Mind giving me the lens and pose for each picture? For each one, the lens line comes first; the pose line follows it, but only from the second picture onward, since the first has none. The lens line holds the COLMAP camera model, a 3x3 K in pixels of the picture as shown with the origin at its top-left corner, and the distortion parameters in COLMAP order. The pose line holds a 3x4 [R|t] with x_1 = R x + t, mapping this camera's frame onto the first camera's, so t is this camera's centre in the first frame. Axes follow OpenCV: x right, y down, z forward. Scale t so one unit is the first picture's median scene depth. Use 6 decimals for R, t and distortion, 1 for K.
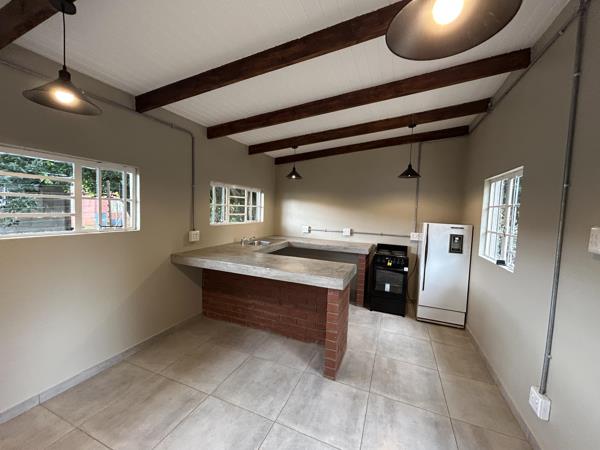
lens RADIAL K [[242.5, 0, 300.0], [0, 242.5, 225.0], [0, 0, 1]] dist [0.000298, 0.000060]
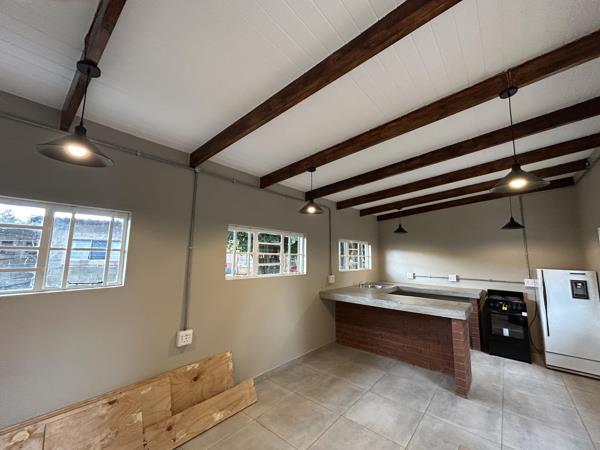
lens RADIAL K [[242.5, 0, 300.0], [0, 242.5, 225.0], [0, 0, 1]] dist [0.000298, 0.000060]
pose [[0.950726, -0.059246, -0.304318, -0.161839], [-0.002600, 0.980013, -0.198914, 0.017990], [0.310020, 0.189904, 0.931571, -0.394975]]
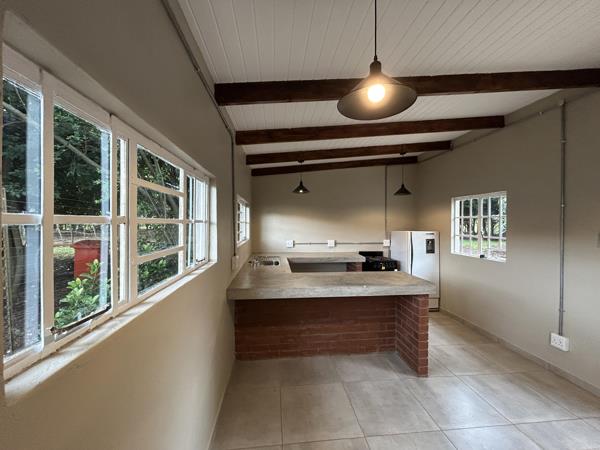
lens RADIAL K [[242.5, 0, 300.0], [0, 242.5, 225.0], [0, 0, 1]] dist [0.000298, 0.000060]
pose [[0.881617, -0.039694, 0.470293, -0.601057], [0.060100, 0.997787, -0.028447, -0.041577], [-0.468123, 0.053344, 0.882052, 0.173987]]
